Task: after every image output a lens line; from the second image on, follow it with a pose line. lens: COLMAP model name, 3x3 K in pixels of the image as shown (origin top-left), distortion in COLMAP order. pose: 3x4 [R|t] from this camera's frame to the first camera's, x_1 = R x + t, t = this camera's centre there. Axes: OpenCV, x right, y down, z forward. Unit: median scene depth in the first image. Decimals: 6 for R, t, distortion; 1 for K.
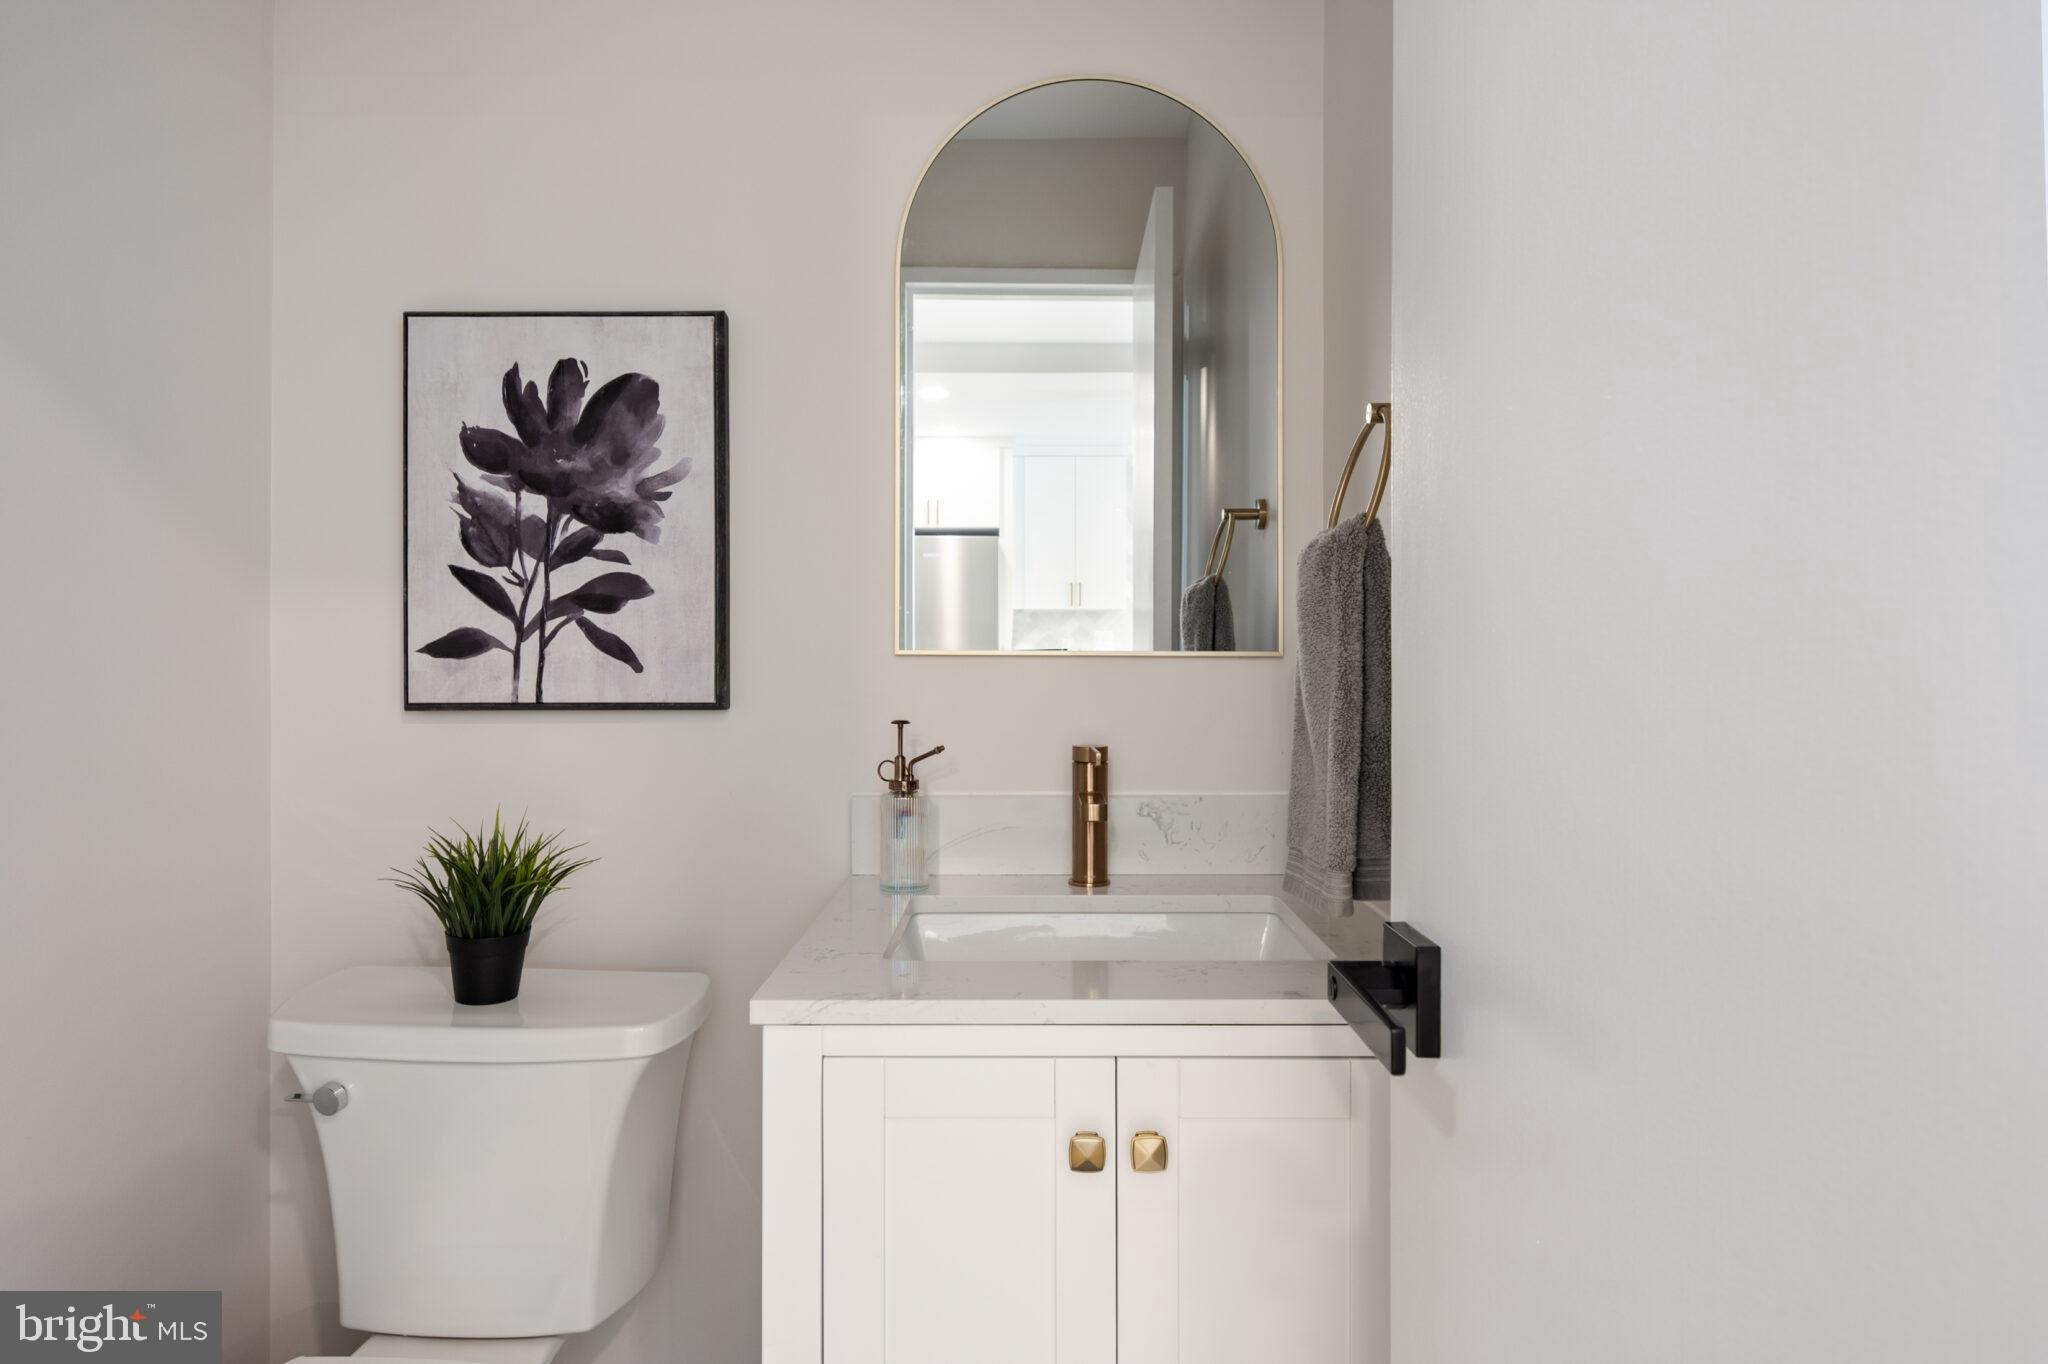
lens RADIAL K [[1181.6, 0, 1028.8], [0, 1181.6, 683.3], [0, 0, 1]] dist [0.001649, 0.000057]
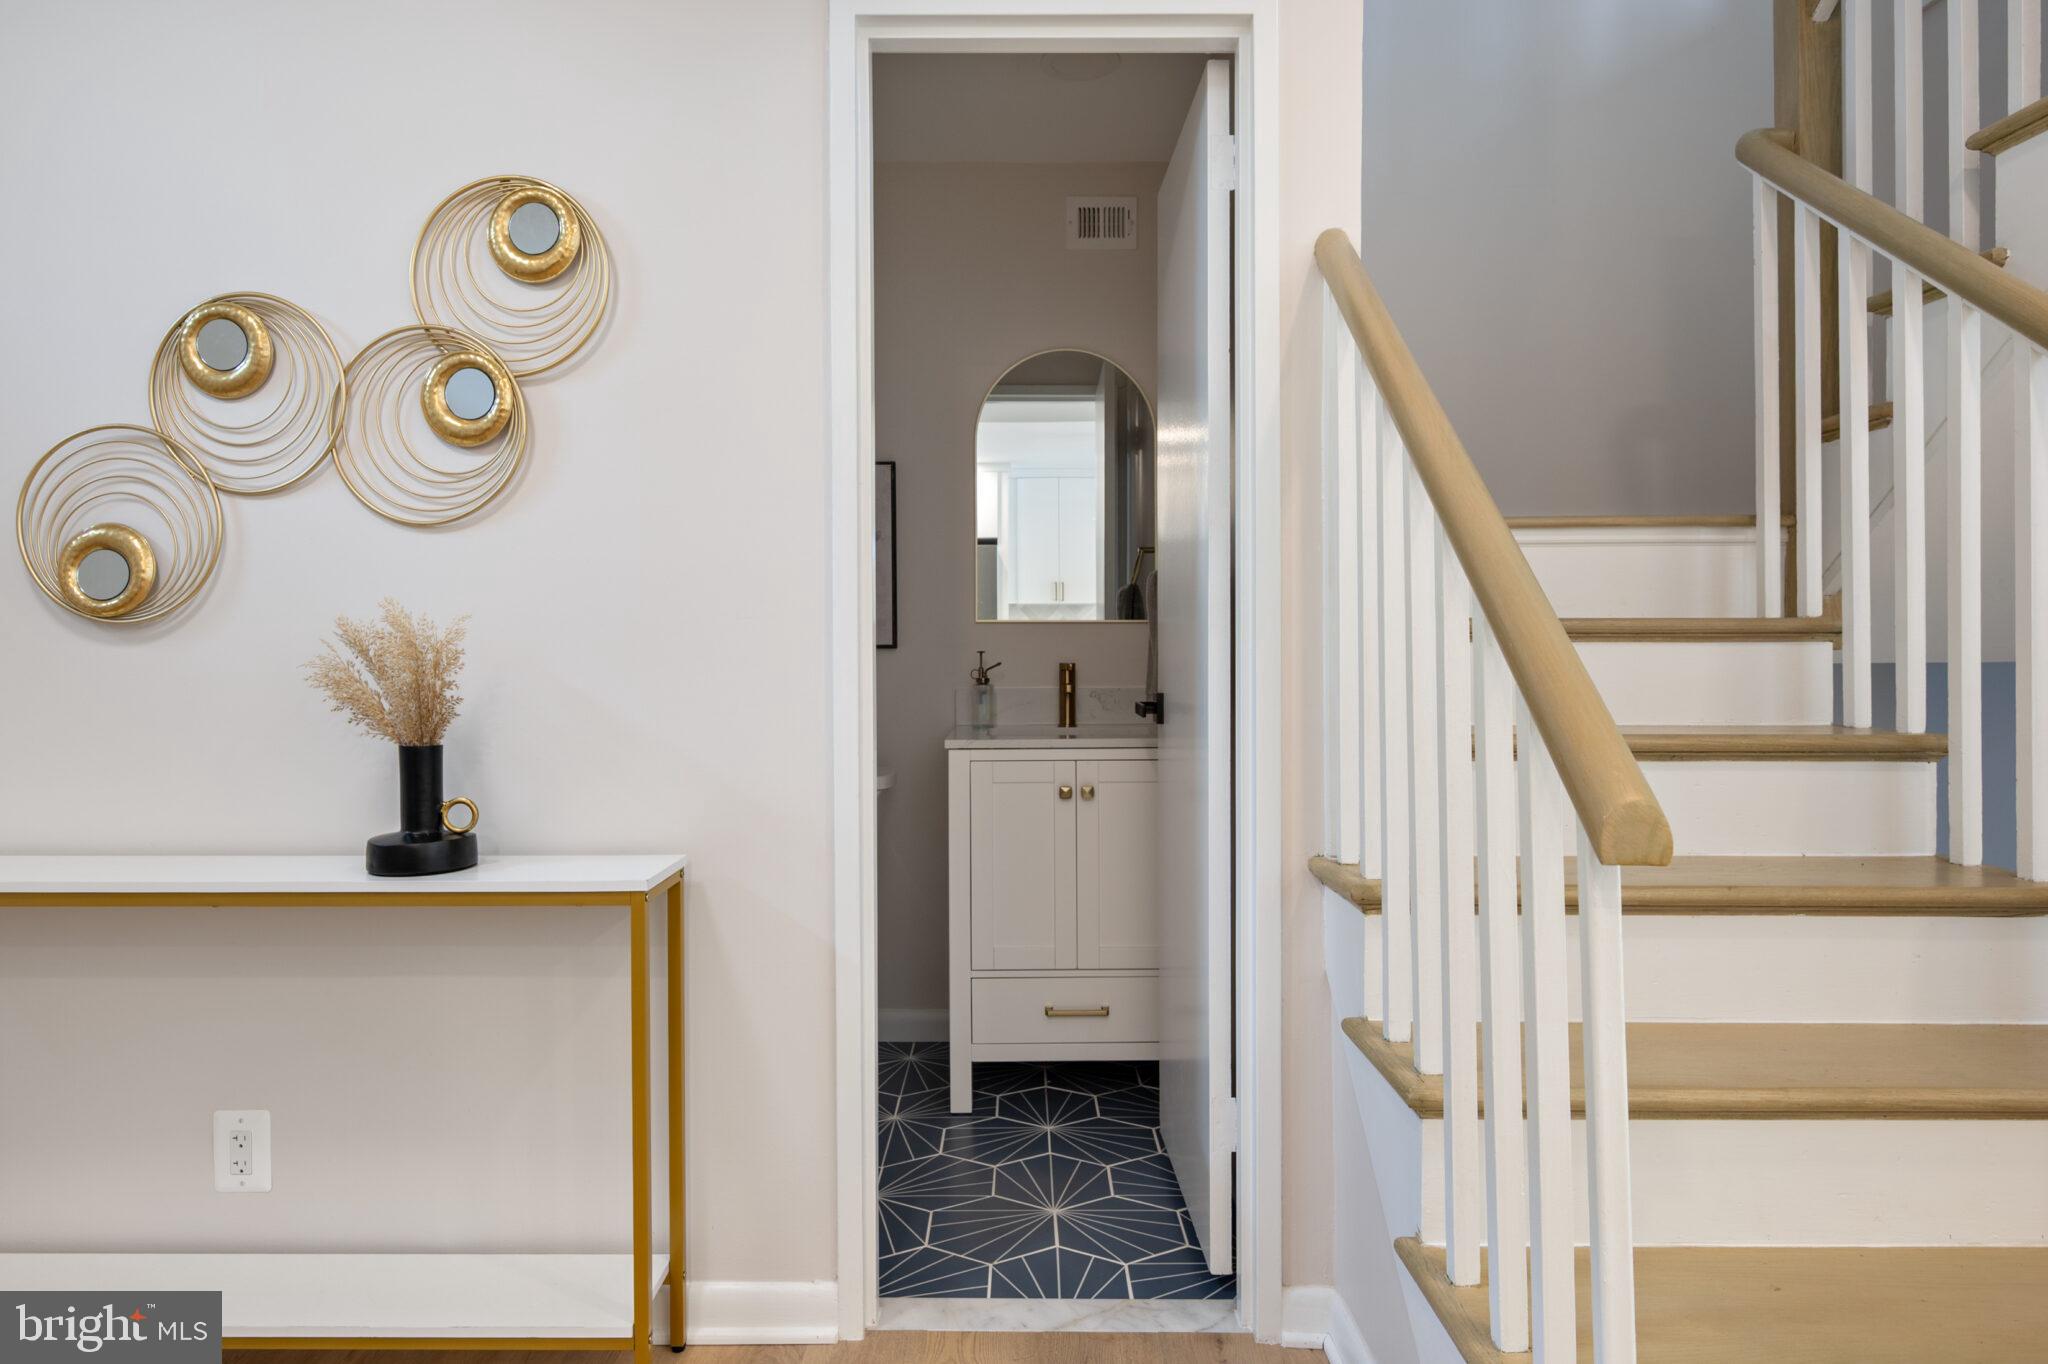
lens RADIAL K [[1181.6, 0, 1019.3], [0, 1181.6, 679.5], [0, 0, 1]] dist [0.001649, 0.000057]
pose [[0.999976, -0.005023, 0.004845, -0.048330], [0.005026, 0.999987, -0.000715, 0.085835], [-0.004841, 0.000739, 0.999988, -1.196860]]
